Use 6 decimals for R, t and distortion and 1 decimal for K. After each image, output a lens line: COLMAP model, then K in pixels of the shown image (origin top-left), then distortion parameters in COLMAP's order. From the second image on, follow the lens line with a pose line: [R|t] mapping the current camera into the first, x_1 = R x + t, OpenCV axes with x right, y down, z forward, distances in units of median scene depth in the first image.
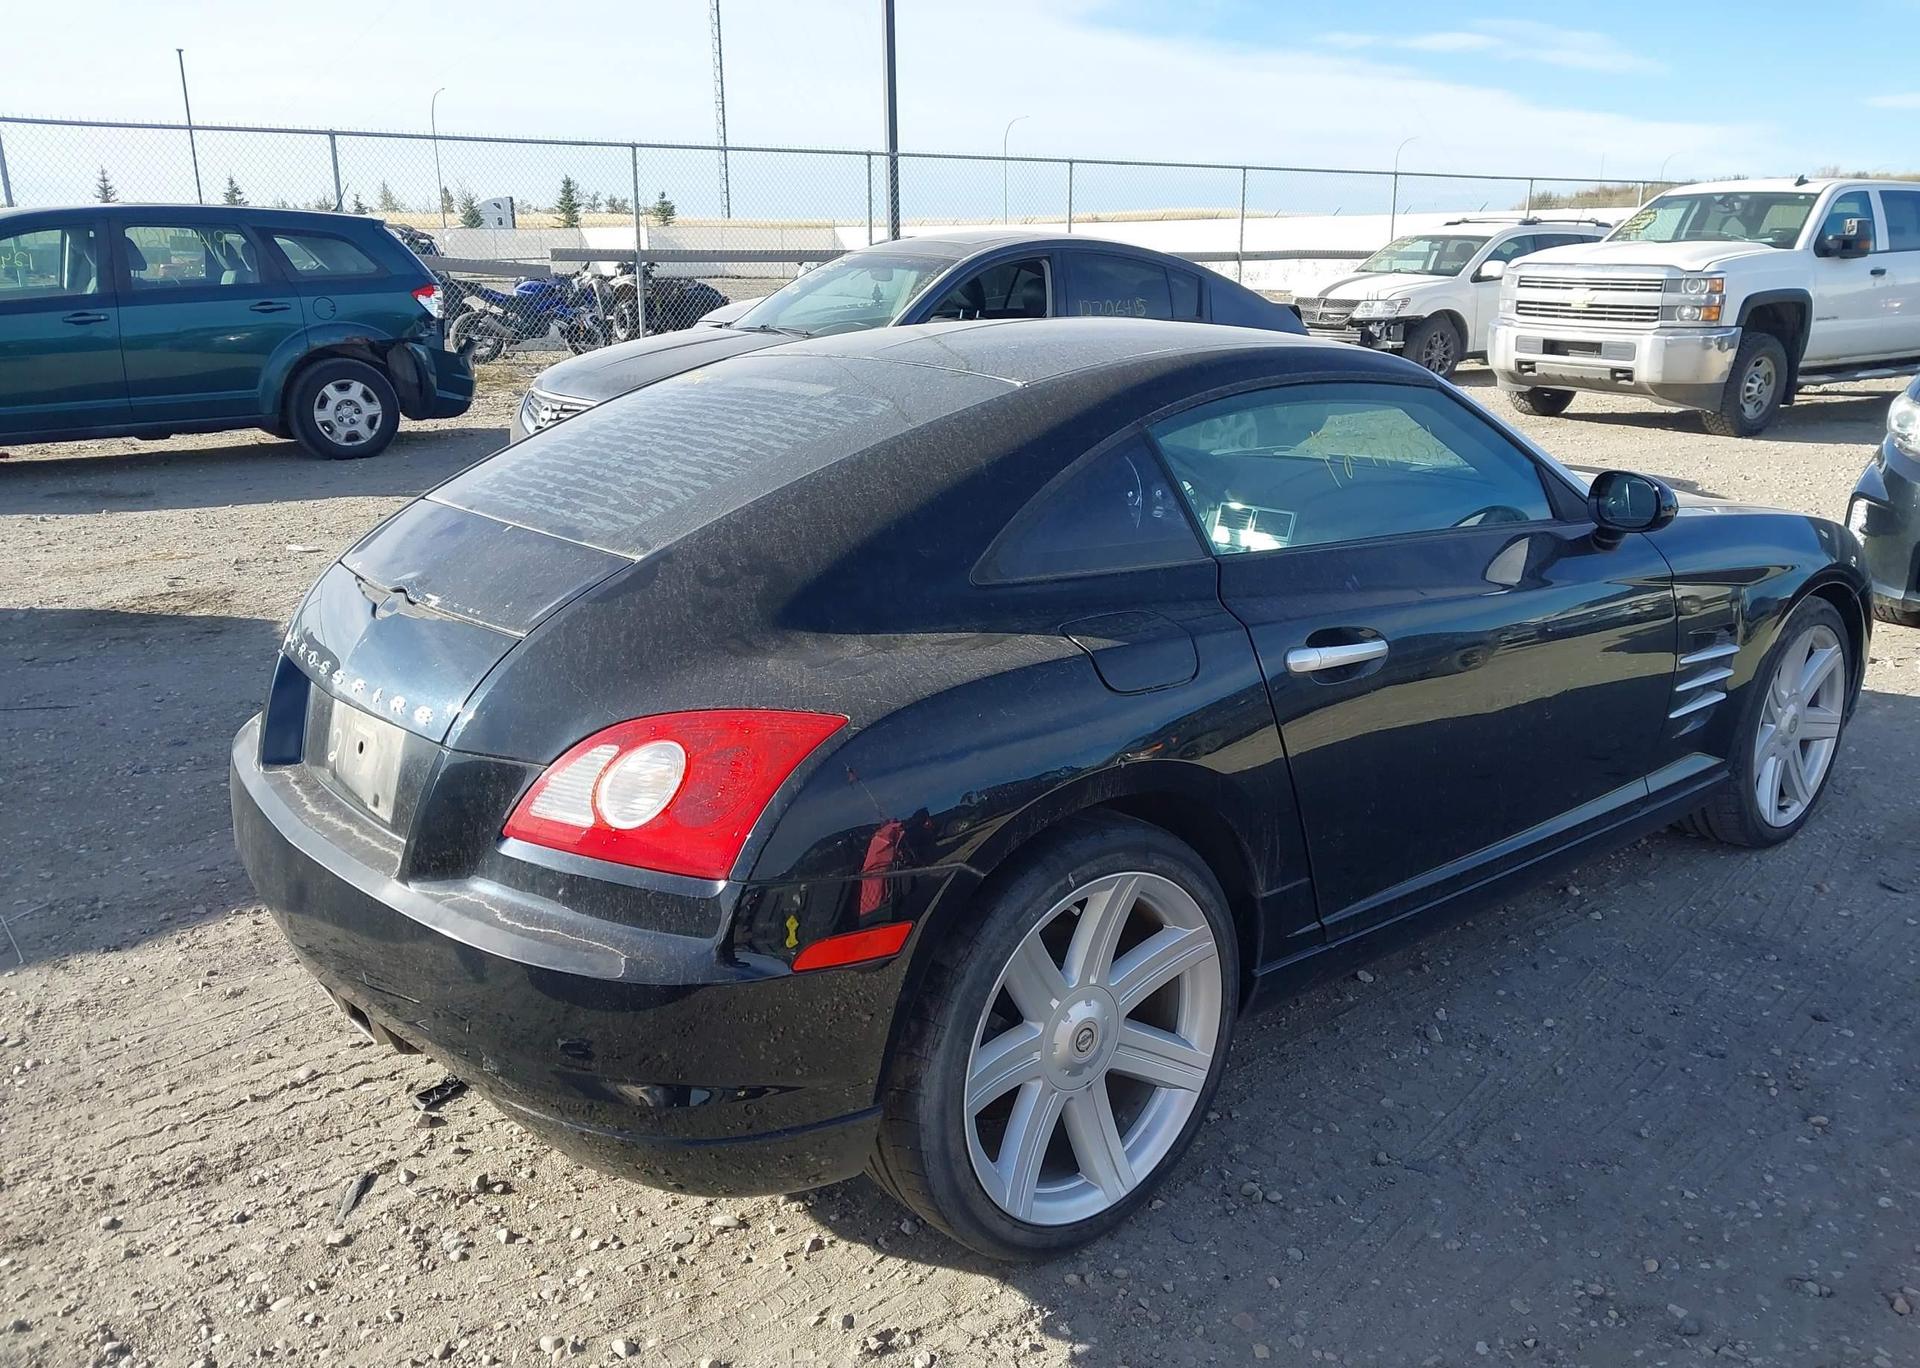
lens RADIAL K [[1470.8, 0, 951.4], [0, 1470.8, 684.2], [0, 0, 1]] dist [0.020283, -0.018800]
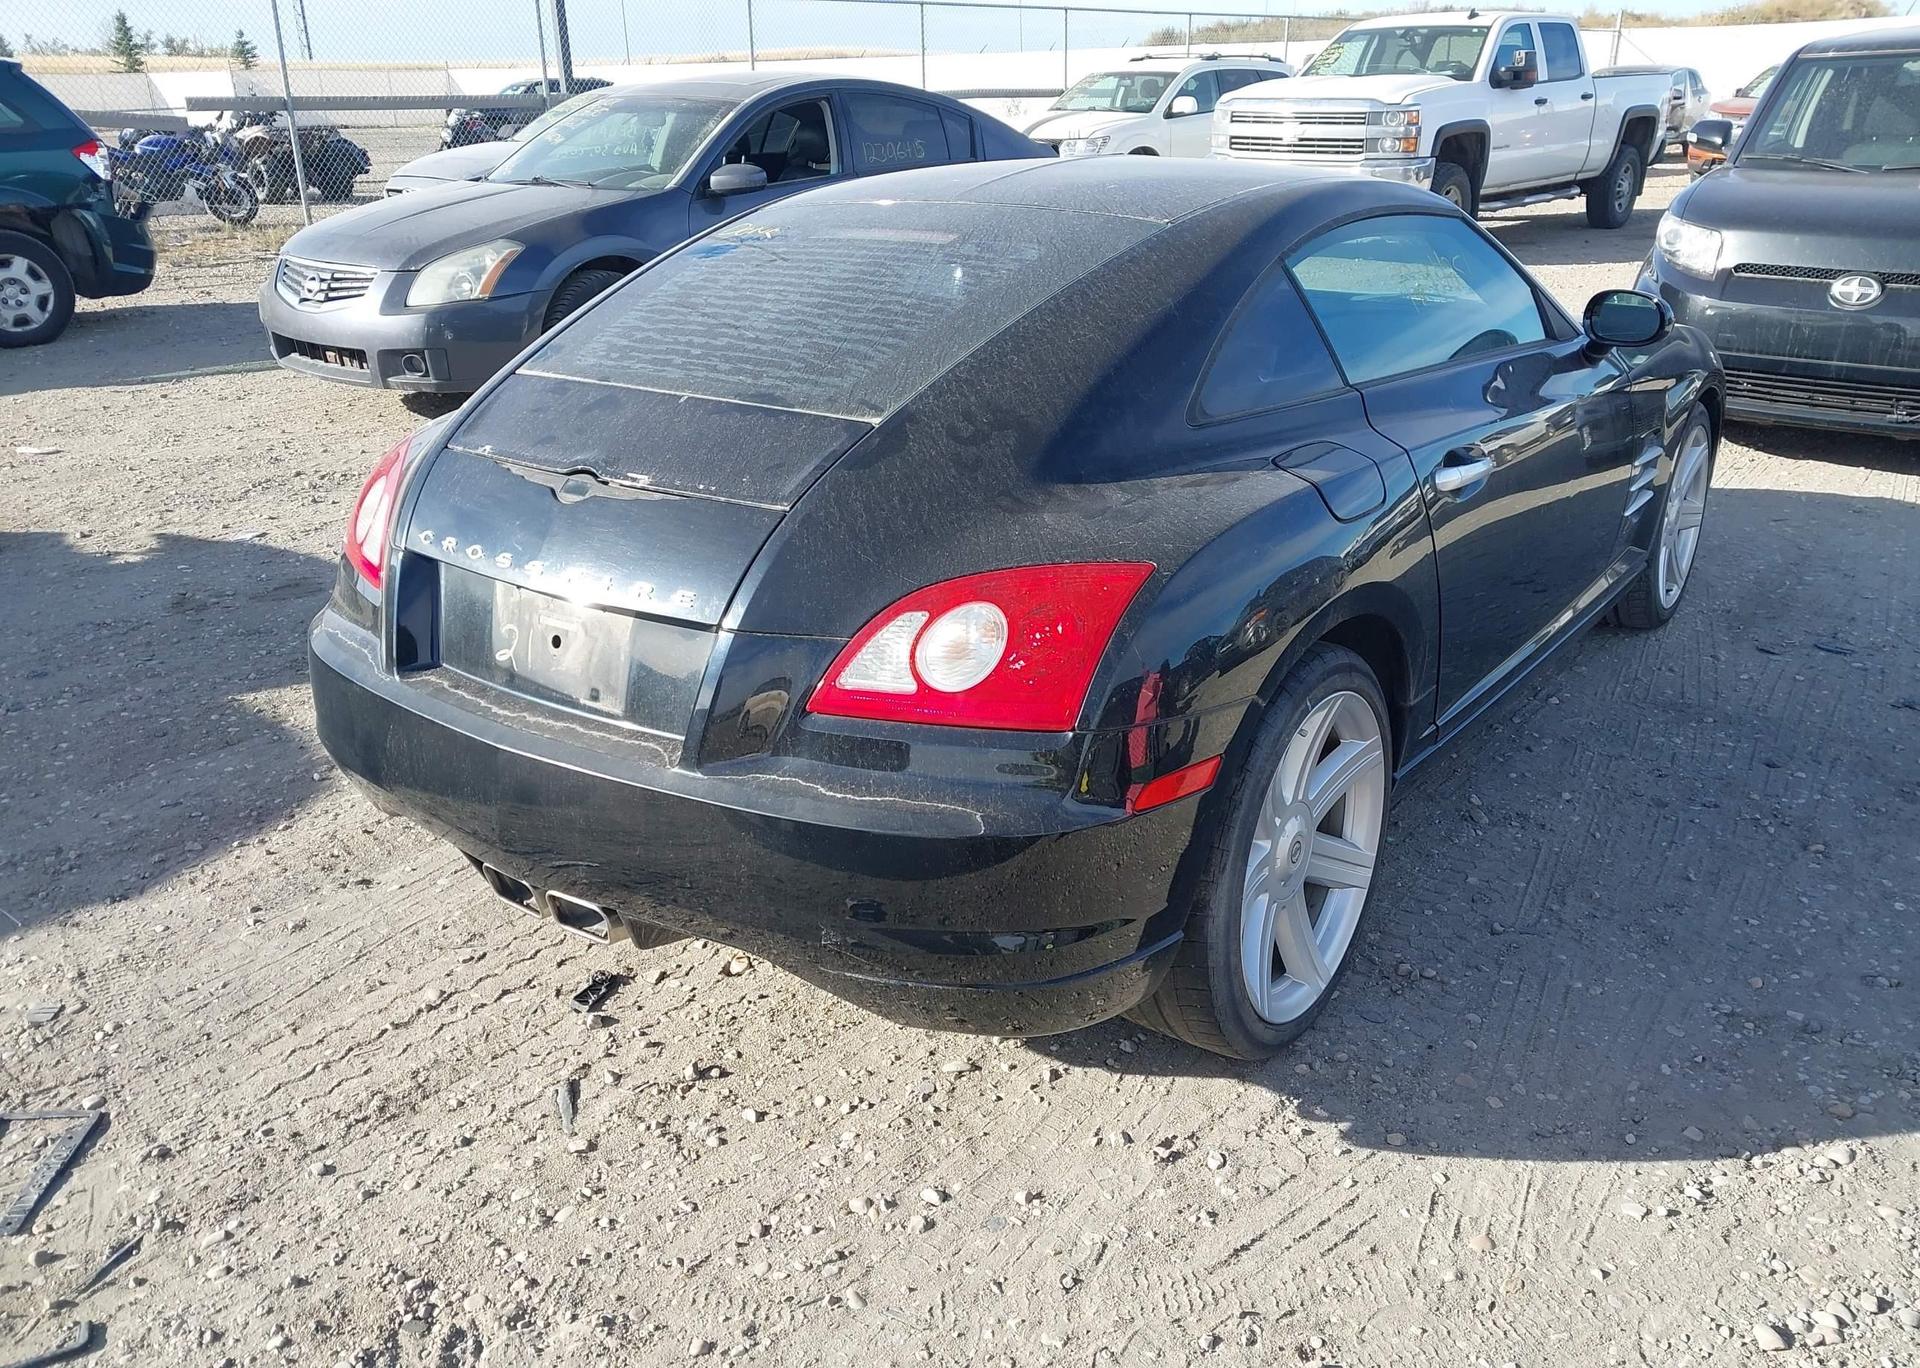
lens RADIAL K [[1470.8, 0, 951.4], [0, 1470.8, 684.2], [0, 0, 1]] dist [0.020283, -0.018800]
pose [[0.973367, -0.097504, 0.207483, -0.302634], [0.077195, 0.991593, 0.103844, -0.007841], [-0.215864, -0.085062, 0.972711, 0.021158]]
